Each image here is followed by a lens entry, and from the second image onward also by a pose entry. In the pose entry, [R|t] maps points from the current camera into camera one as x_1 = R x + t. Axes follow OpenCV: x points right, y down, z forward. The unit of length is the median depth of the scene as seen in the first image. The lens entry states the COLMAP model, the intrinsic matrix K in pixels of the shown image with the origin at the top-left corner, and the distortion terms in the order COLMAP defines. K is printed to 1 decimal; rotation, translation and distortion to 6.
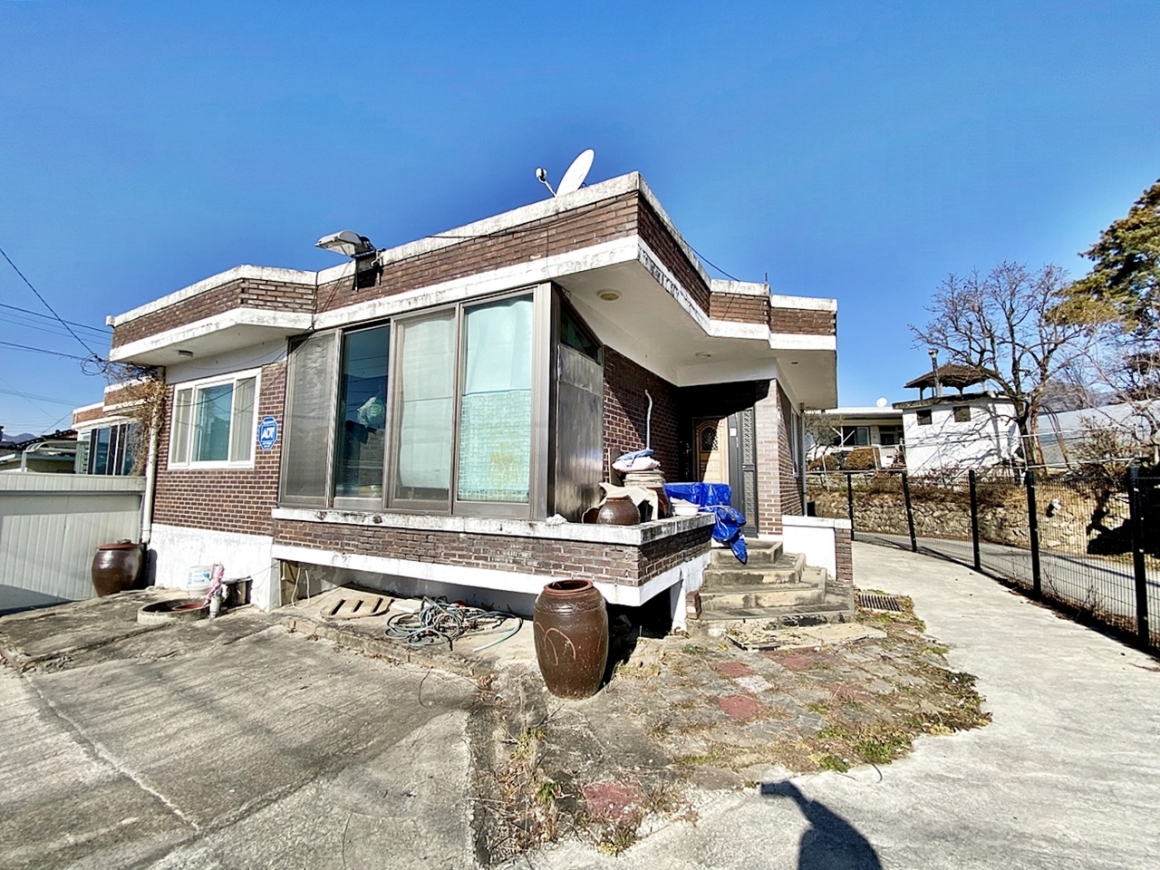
lens RADIAL K [[477.2, 0, 577.4], [0, 477.2, 432.7], [0, 0, 1]] dist [0.007682, -0.015162]
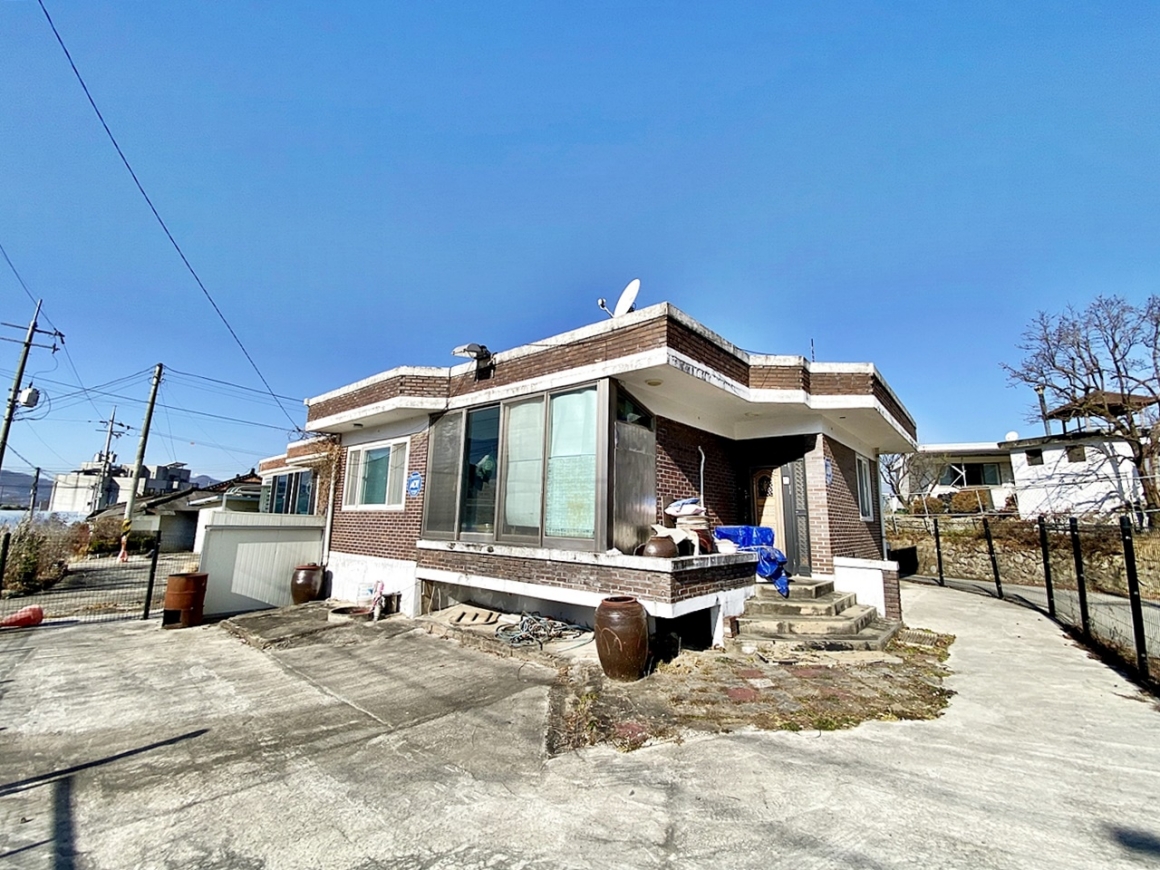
lens RADIAL K [[477.2, 0, 577.5], [0, 477.2, 427.0], [0, 0, 1]] dist [0.007682, -0.015162]
pose [[0.978569, -0.028142, -0.203989, 0.106988], [0.009264, 0.995631, -0.092917, -0.036485], [0.205713, 0.089036, 0.974554, -0.289474]]
